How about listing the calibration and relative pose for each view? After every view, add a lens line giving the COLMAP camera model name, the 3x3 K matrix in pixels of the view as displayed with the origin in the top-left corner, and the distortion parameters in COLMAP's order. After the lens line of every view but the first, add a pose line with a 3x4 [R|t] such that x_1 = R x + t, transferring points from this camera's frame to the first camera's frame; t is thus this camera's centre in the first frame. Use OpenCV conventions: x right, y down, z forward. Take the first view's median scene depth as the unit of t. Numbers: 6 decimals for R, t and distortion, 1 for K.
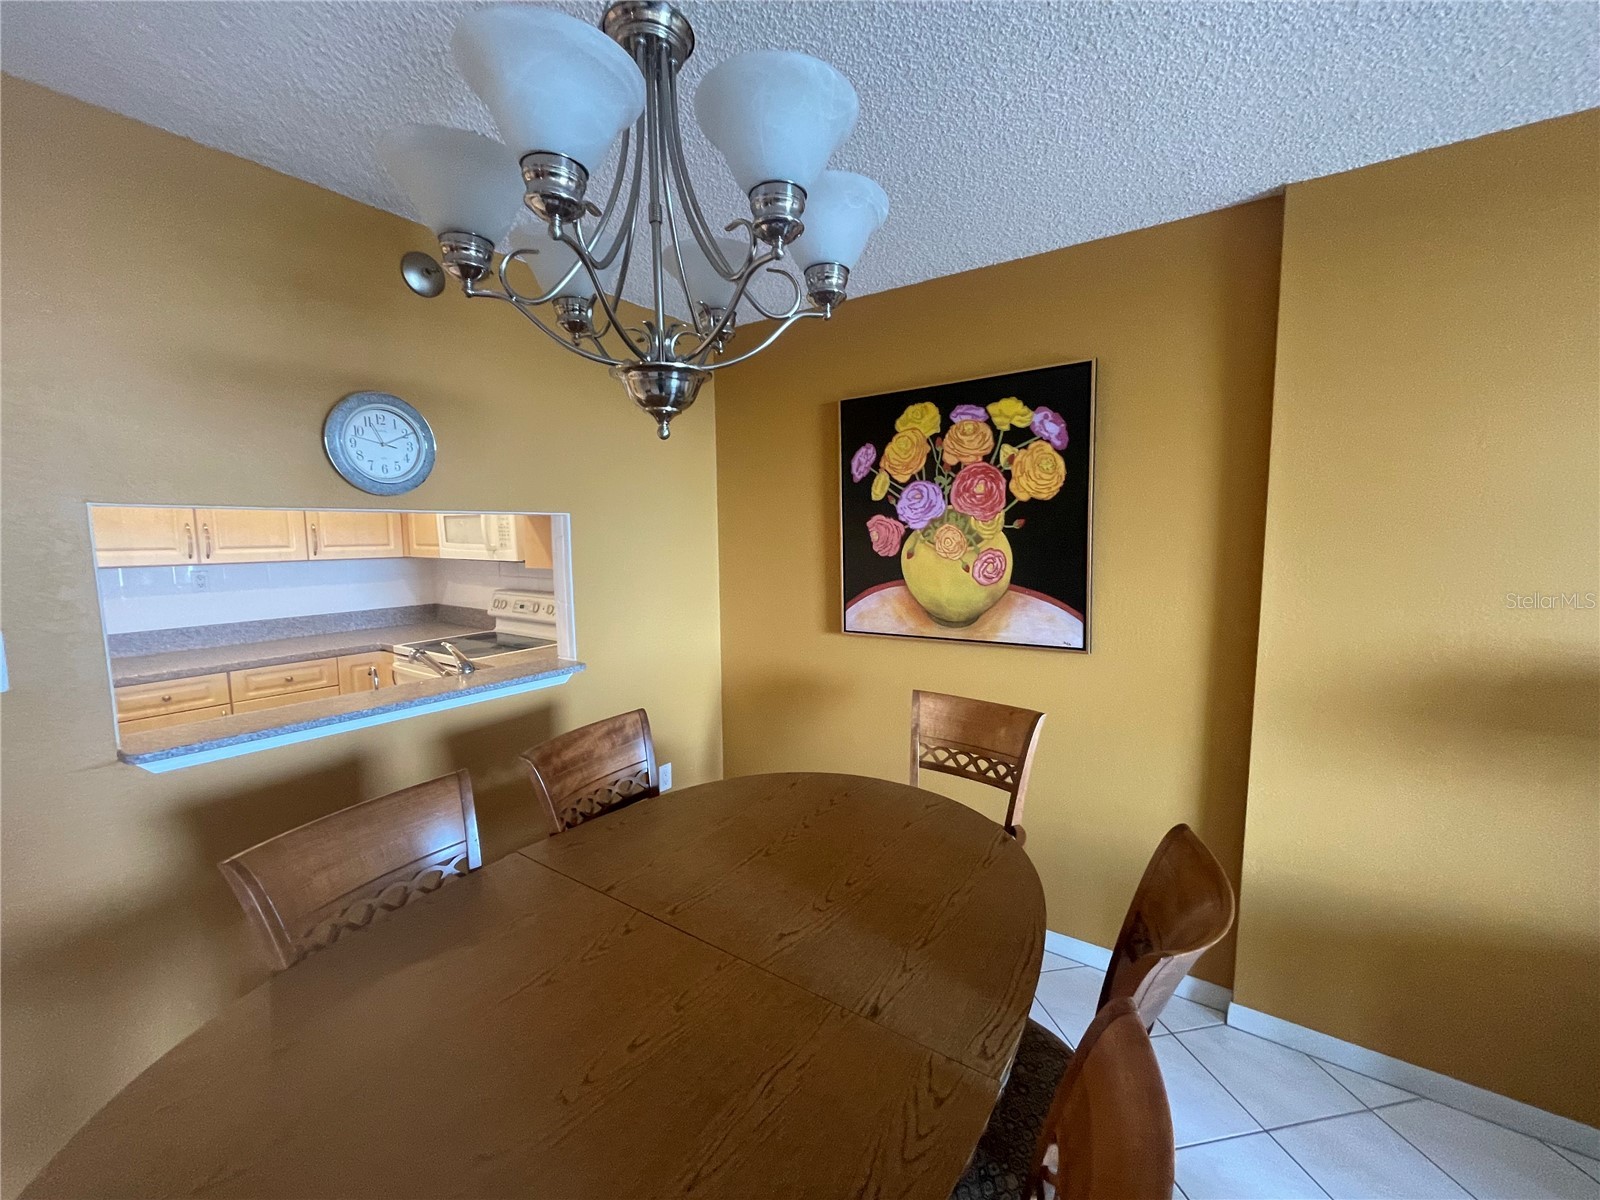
lens RADIAL K [[648.1, 0, 800.0], [0, 648.1, 600.0], [0, 0, 1]] dist [0.001488, 0.000115]
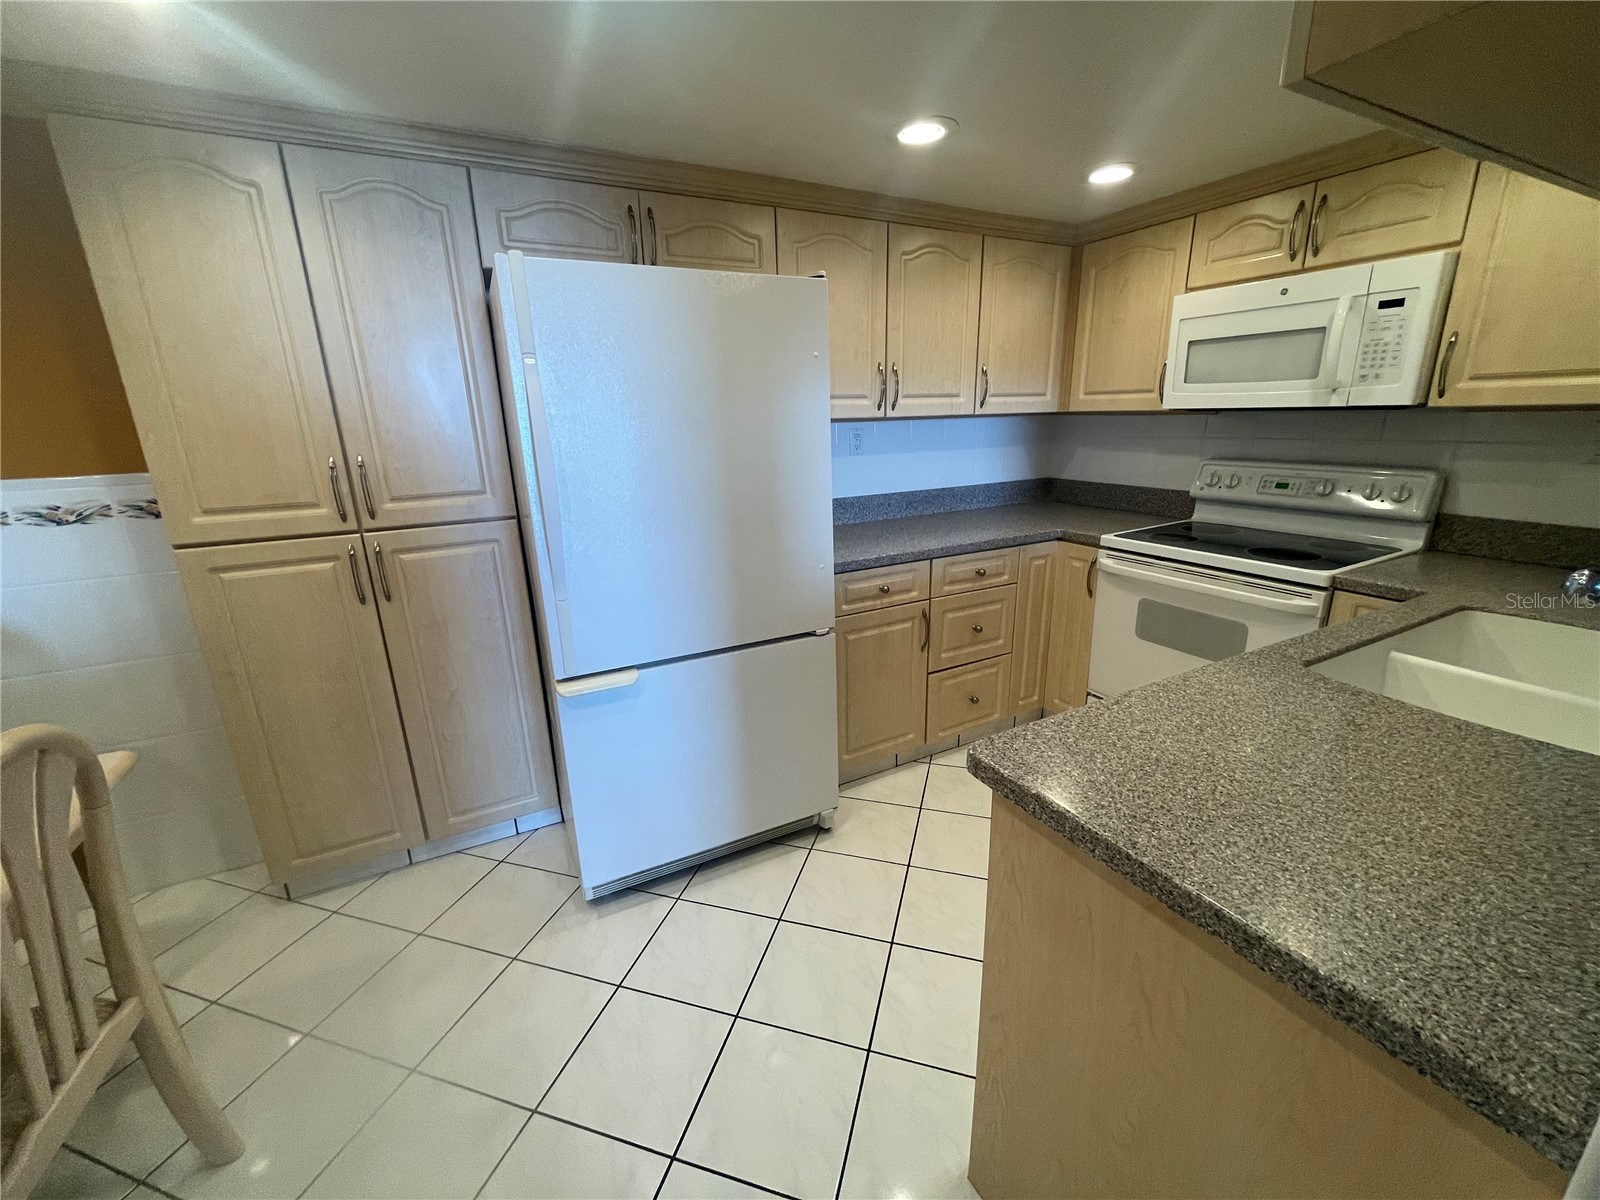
lens RADIAL K [[648.1, 0, 800.0], [0, 648.1, 600.0], [0, 0, 1]] dist [0.001488, 0.000115]
pose [[0.885711, 0.113312, -0.450196, -0.592808], [-0.028915, 0.981337, 0.190109, 0.014049], [0.463336, -0.155364, 0.872457, 0.216793]]
